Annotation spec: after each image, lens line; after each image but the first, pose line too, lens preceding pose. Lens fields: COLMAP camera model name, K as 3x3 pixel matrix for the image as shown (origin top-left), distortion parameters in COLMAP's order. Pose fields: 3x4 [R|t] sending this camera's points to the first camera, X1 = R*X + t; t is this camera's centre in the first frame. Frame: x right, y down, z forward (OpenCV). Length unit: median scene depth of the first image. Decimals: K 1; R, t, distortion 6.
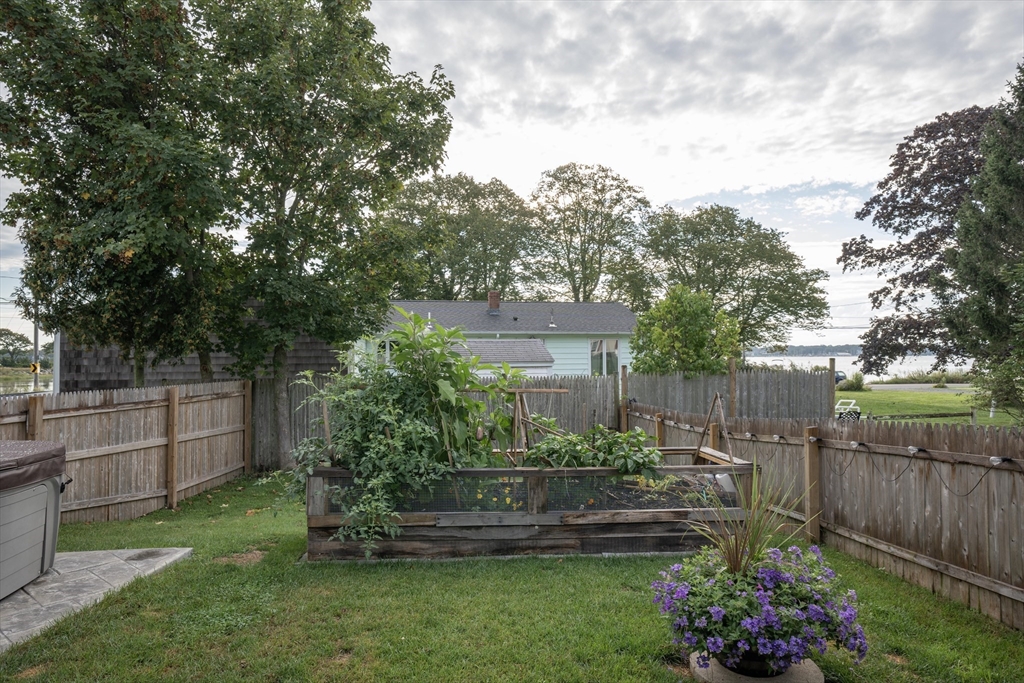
lens RADIAL K [[611.7, 0, 512.3], [0, 611.7, 341.5], [0, 0, 1]] dist [-0.032213, 0.031781]
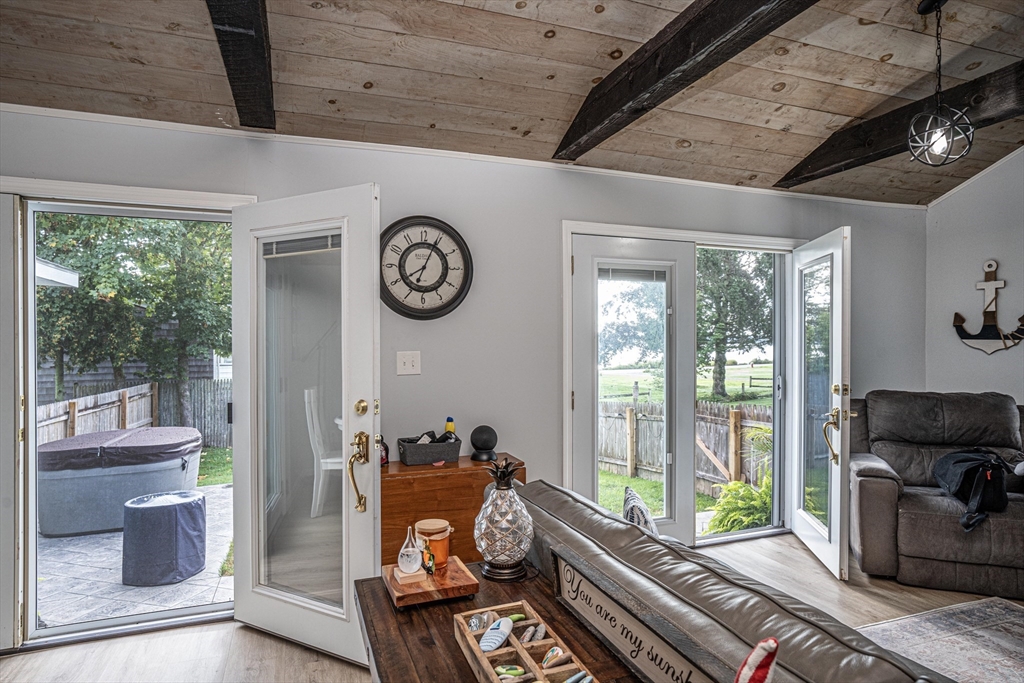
lens RADIAL K [[583.1, 0, 516.1], [0, 583.1, 339.7], [0, 0, 1]] dist [0.000319, 0.001299]
pose [[0.929647, 0.006447, 0.368395, -0.207568], [-0.013555, 0.999768, 0.016712, -0.062756], [-0.368202, -0.020530, 0.929519, -0.448134]]
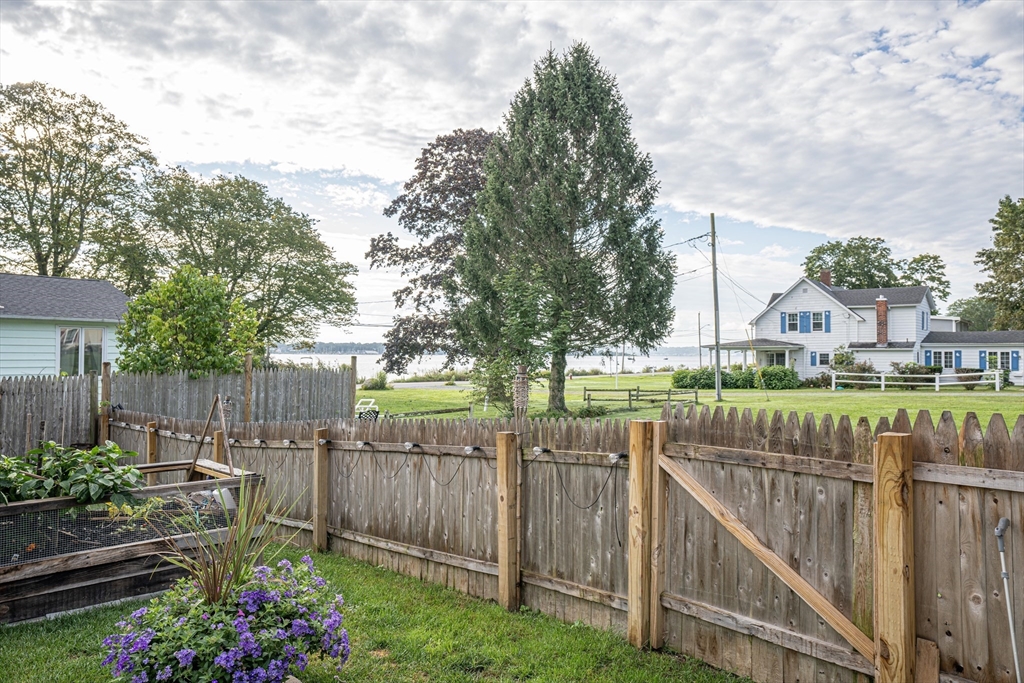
lens RADIAL K [[692.9, 0, 515.7], [0, 692.9, 339.6], [0, 0, 1]] dist [-0.013006, 0.029993]
pose [[0.762070, 0.026435, 0.646955, 0.014041], [-0.029605, 0.999544, -0.005970, 0.000058], [-0.646818, -0.014604, 0.762505, -0.005636]]
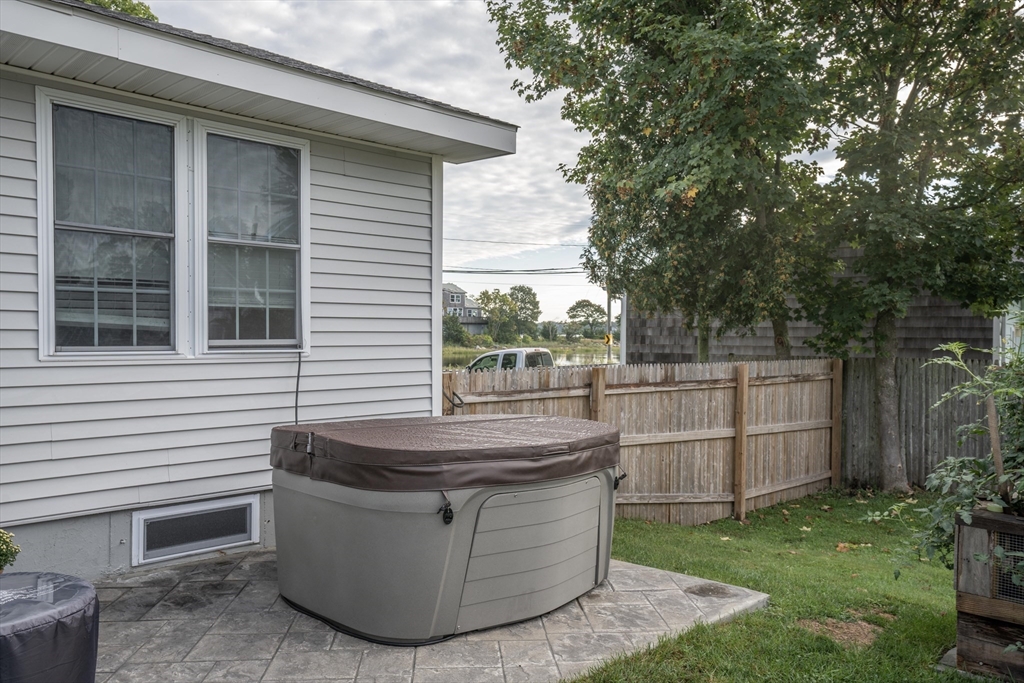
lens RADIAL K [[790.1, 0, 505.6], [0, 790.1, 346.2], [0, 0, 1]] dist [0.005429, 0.029768]
pose [[0.698652, 0.023547, -0.715074, -0.045050], [0.008495, 0.999115, 0.041200, 0.007759], [0.715411, -0.034859, 0.697834, 0.075907]]
